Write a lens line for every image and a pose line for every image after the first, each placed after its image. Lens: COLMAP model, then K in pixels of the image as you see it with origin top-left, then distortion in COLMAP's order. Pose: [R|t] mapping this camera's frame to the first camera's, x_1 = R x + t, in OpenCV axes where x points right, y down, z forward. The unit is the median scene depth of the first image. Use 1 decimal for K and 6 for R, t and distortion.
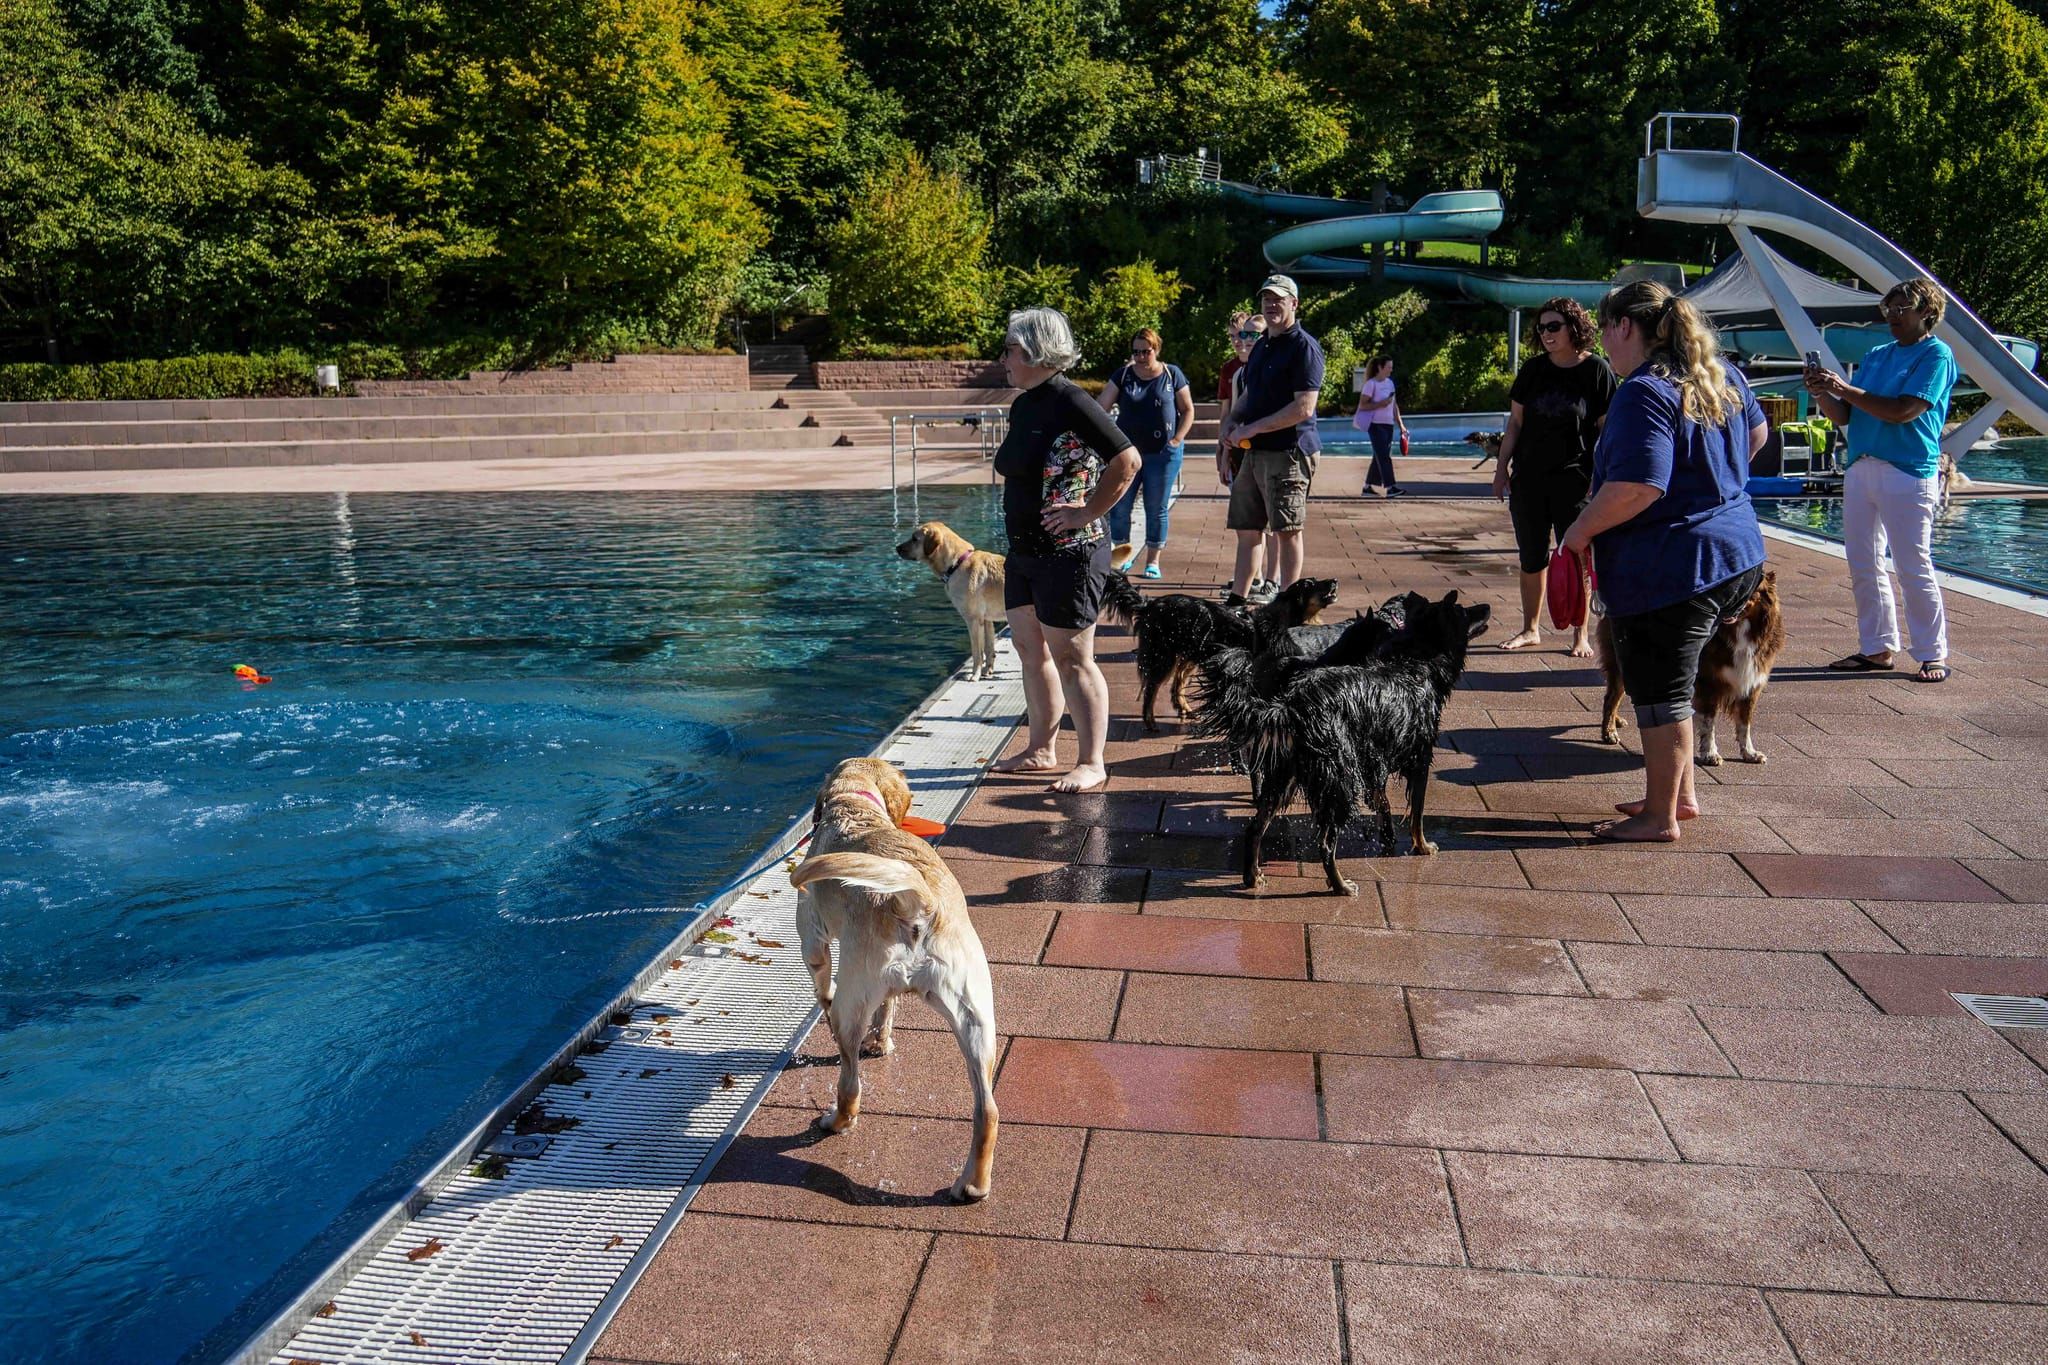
lens RADIAL K [[1648.4, 0, 1025.5], [0, 1648.4, 700.1], [0, 0, 1]] dist [-0.070201, 0.070195]
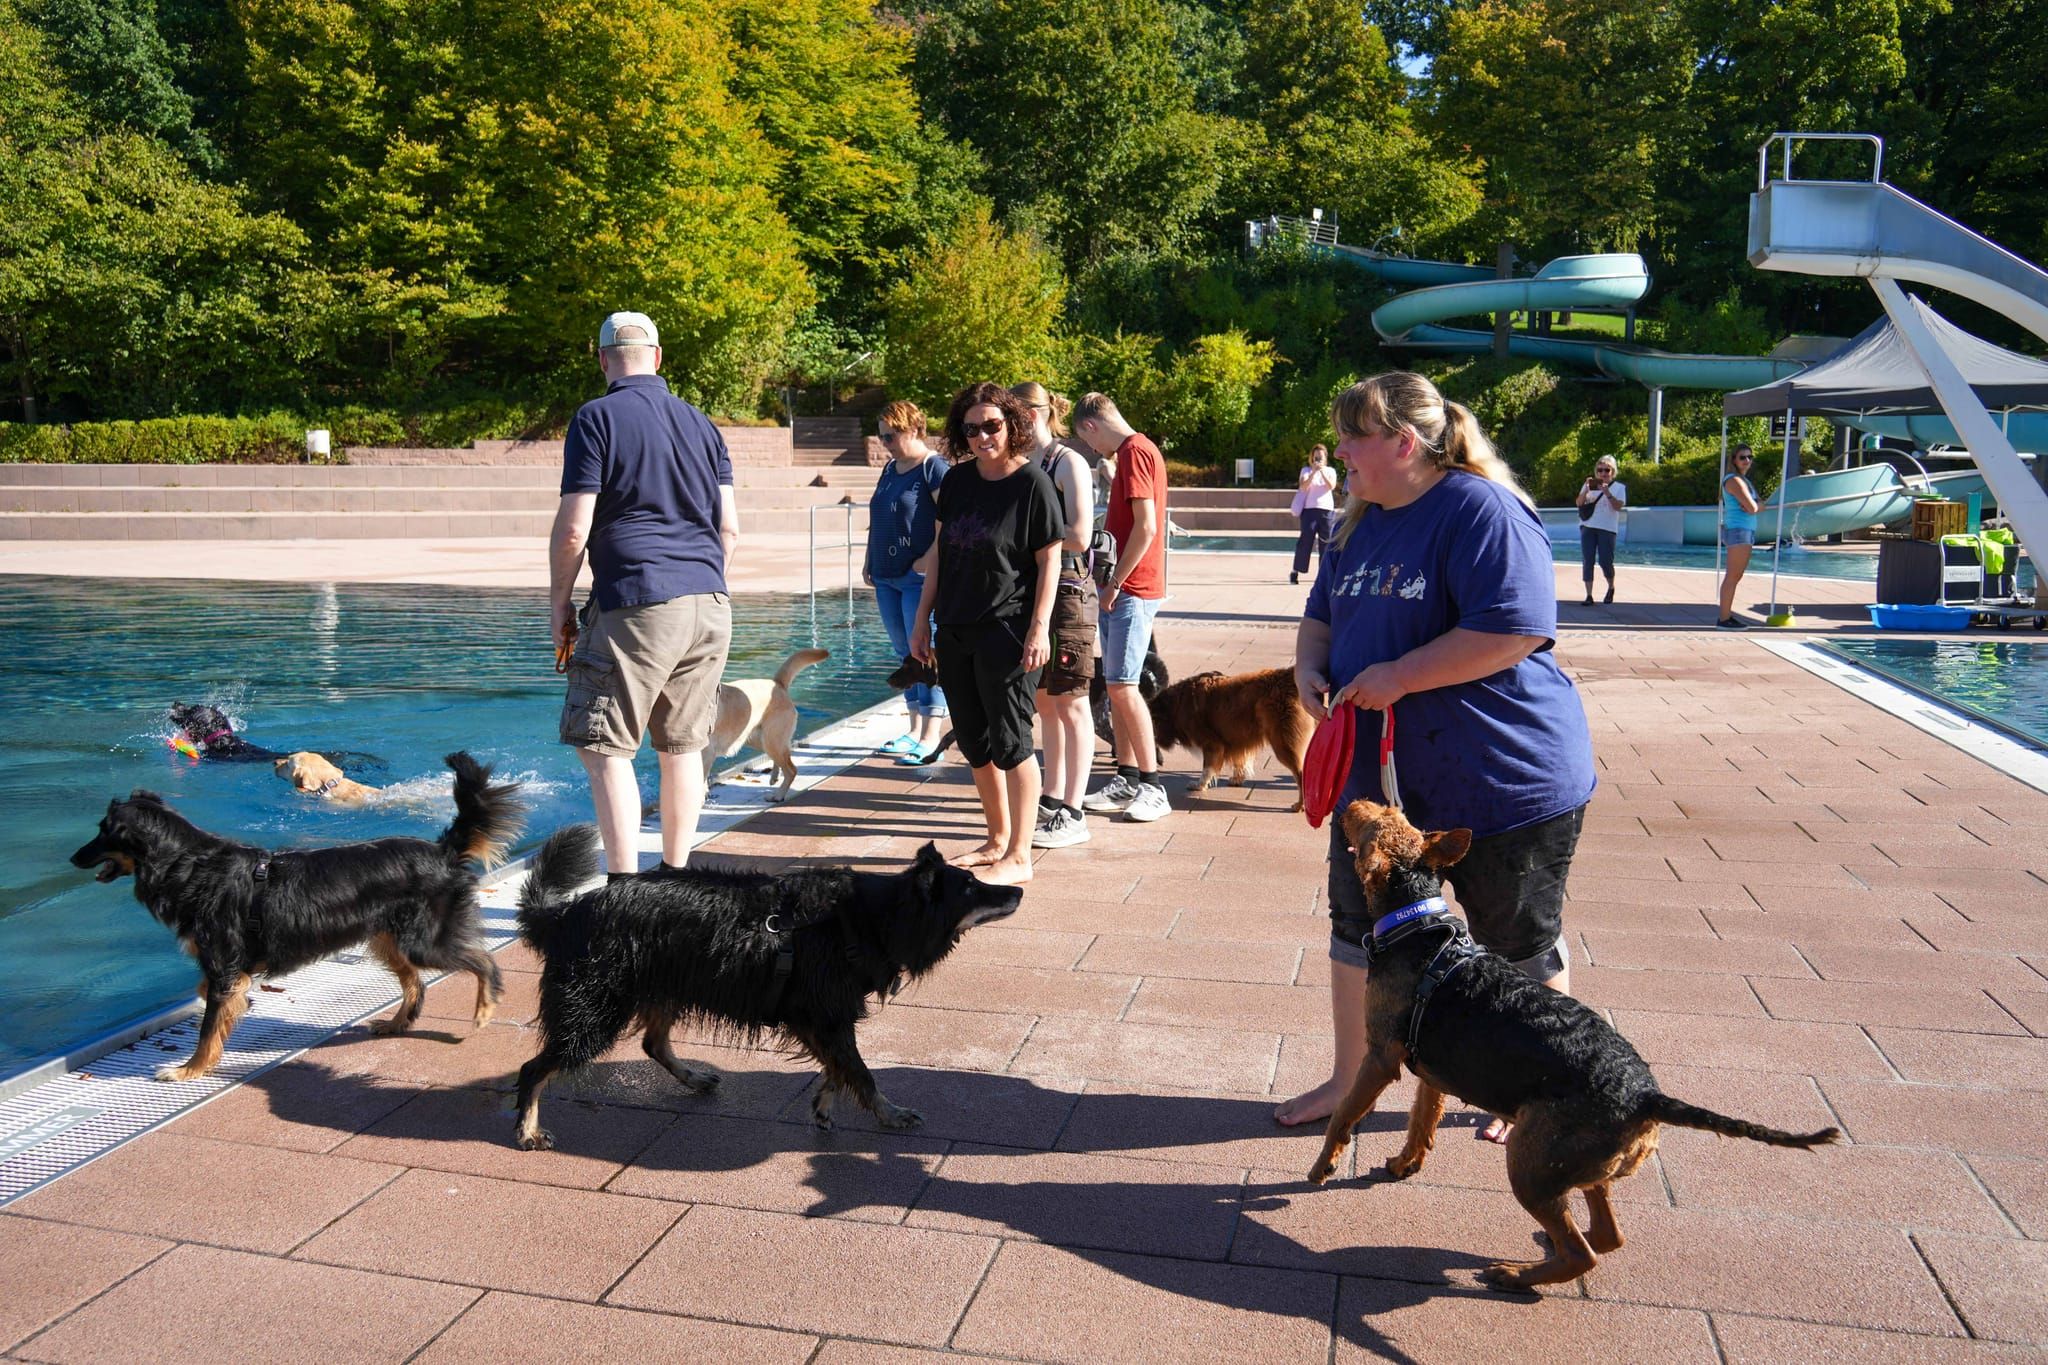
lens RADIAL K [[1709.1, 0, 1024.0], [0, 1709.1, 682.5], [0, 0, 1]] dist [-0.050014, 0.058646]
pose [[0.995614, 0.028412, -0.089142, 0.054699], [-0.033715, 0.997714, -0.058561, -0.020251], [0.087275, 0.061309, 0.994296, 0.089001]]
